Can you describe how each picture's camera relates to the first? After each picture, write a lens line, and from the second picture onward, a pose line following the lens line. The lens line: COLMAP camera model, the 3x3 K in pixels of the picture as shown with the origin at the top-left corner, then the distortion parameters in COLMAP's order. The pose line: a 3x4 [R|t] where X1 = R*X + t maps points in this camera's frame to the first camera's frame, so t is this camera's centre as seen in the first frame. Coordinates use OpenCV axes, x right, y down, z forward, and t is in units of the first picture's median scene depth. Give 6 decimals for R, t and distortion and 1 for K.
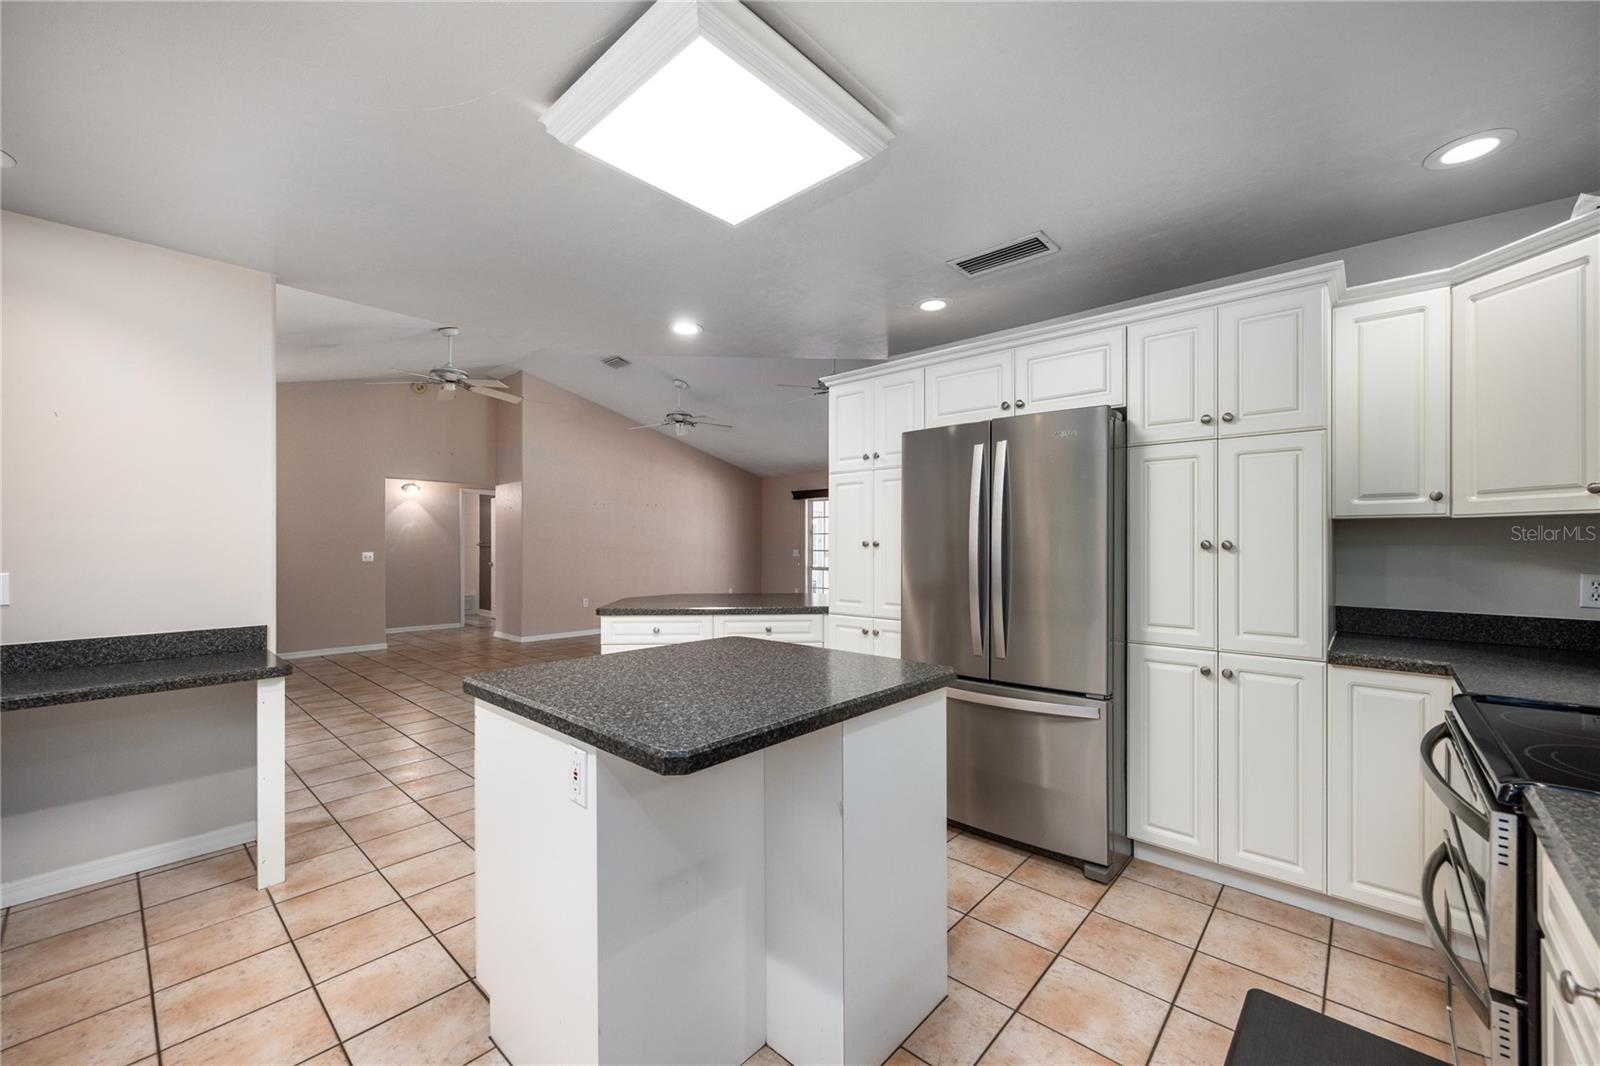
lens RADIAL K [[616.9, 0, 822.7], [0, 616.9, 550.6], [0, 0, 1]] dist [-0.005419, 0.001959]
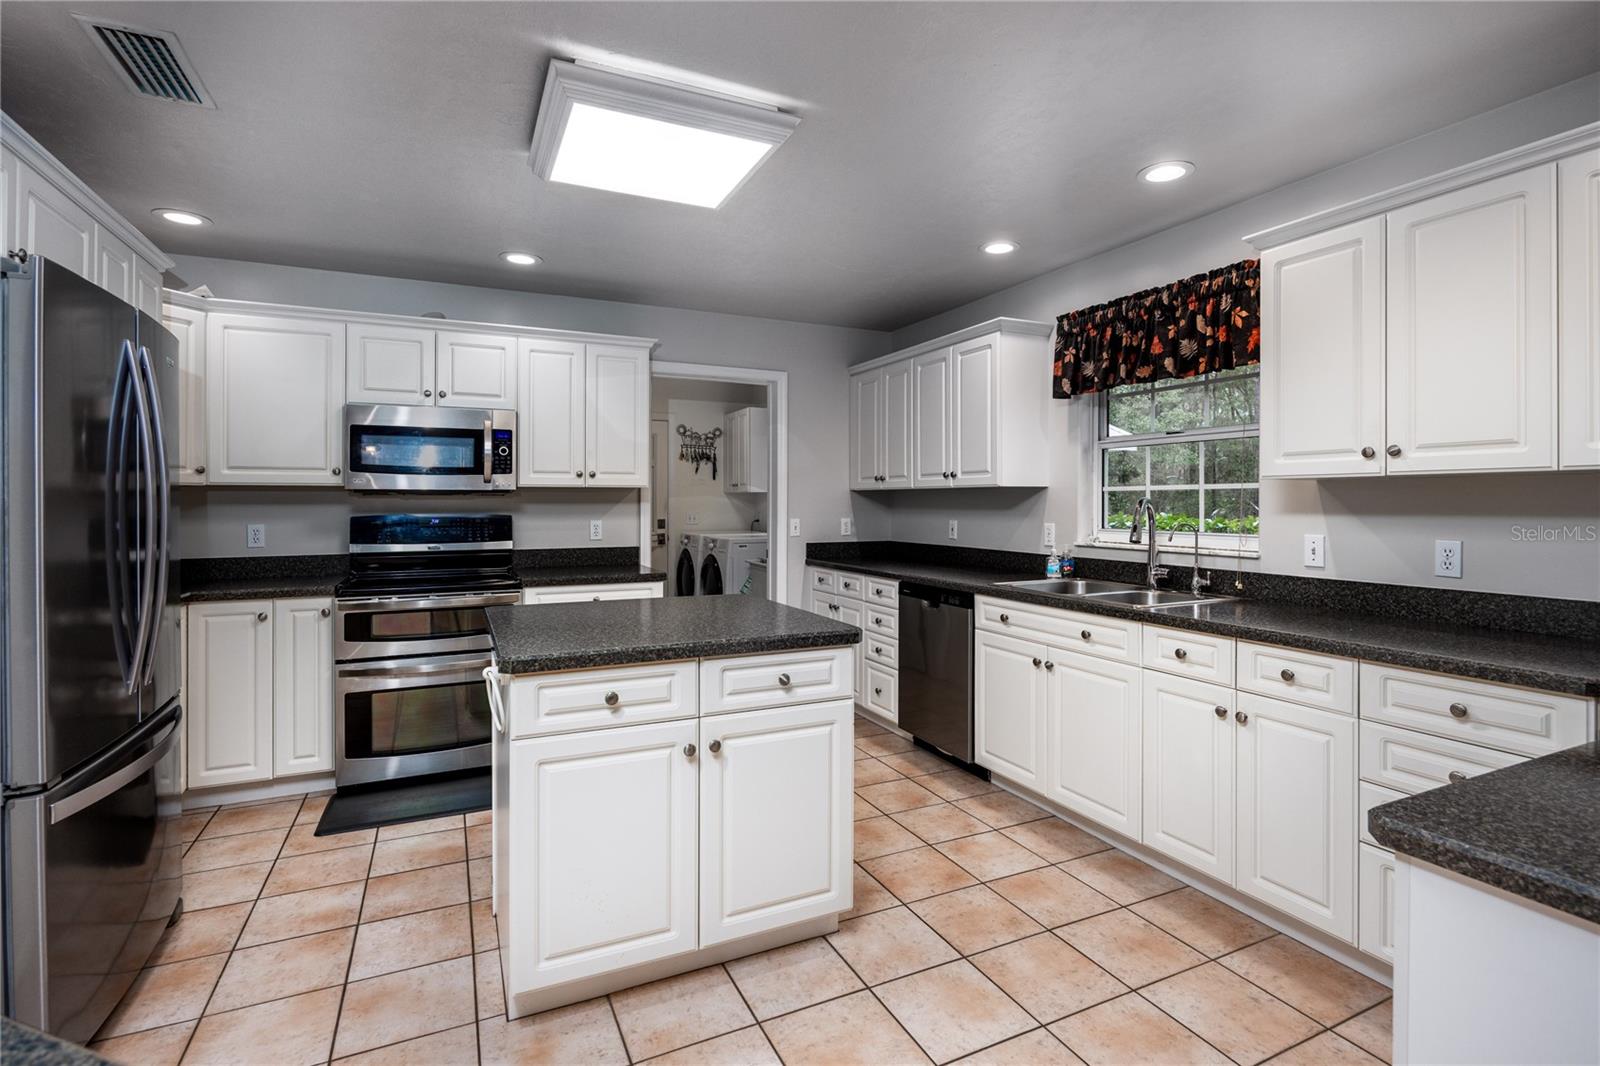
lens RADIAL K [[758.1, 0, 810.2], [0, 758.1, 506.4], [0, 0, 1]] dist [-0.004408, 0.000305]
pose [[-0.916580, -0.002715, 0.399841, -0.476965], [0.005788, 0.999782, 0.020057, -0.016637], [-0.399809, 0.020698, -0.916365, 1.038554]]
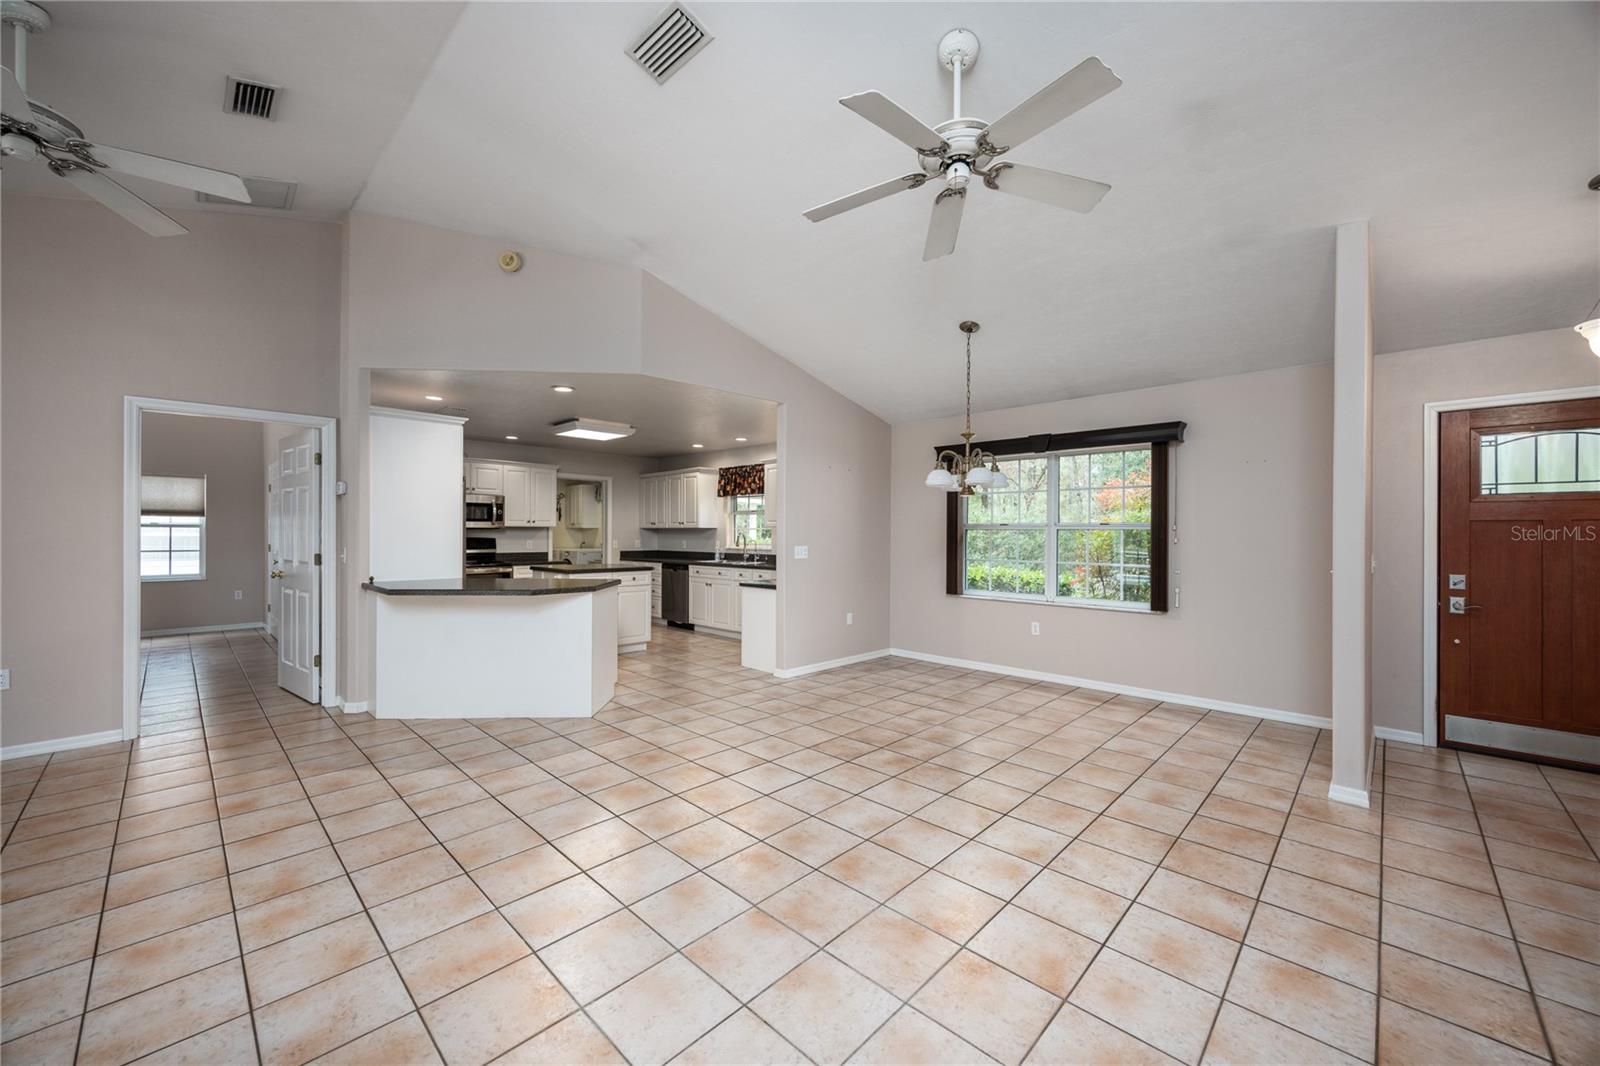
lens RADIAL K [[616.9, 0, 802.9], [0, 616.9, 534.1], [0, 0, 1]] dist [-0.005419, 0.001959]
pose [[-0.998111, -0.002798, 0.061379, -0.844615], [-0.001983, 0.999909, 0.013338, -0.029693], [-0.061411, 0.013191, -0.998025, 2.324006]]
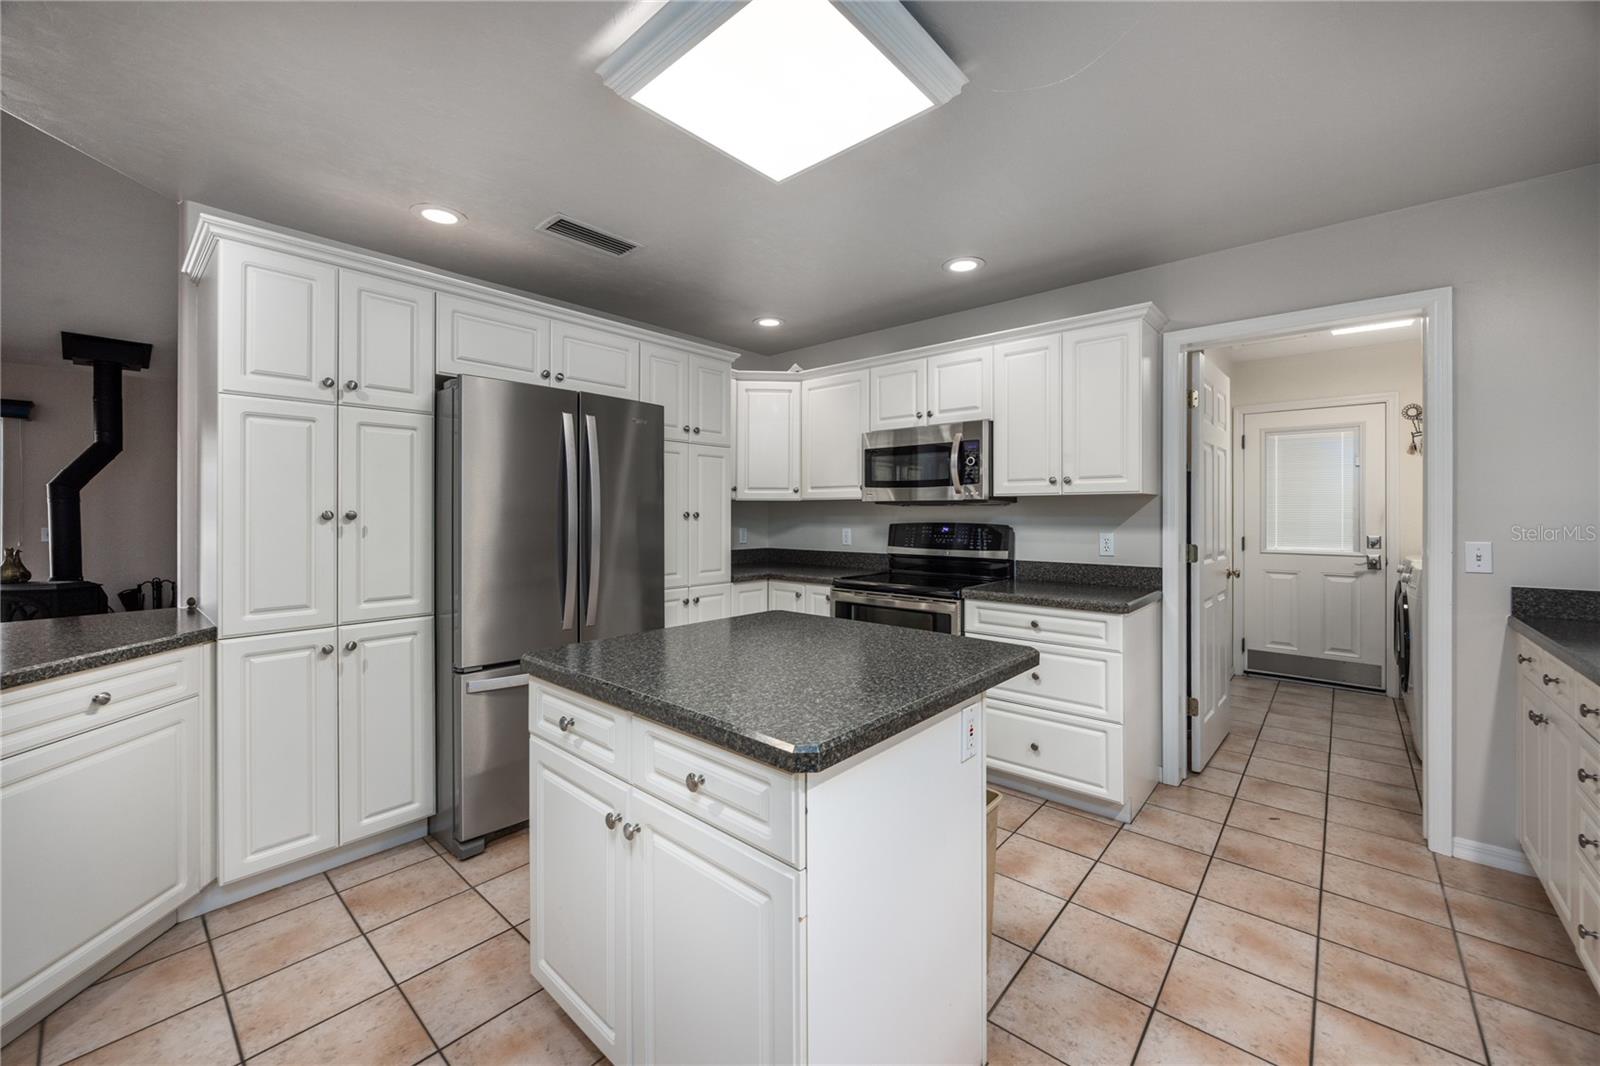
lens RADIAL K [[616.9, 0, 798.0], [0, 616.9, 516.8], [0, 0, 1]] dist [-0.005419, 0.001959]
pose [[0.013969, -0.007841, 0.999872, -0.534794], [0.013995, 0.999873, 0.007646, -0.007199], [-0.999804, 0.013887, 0.014077, 0.461231]]
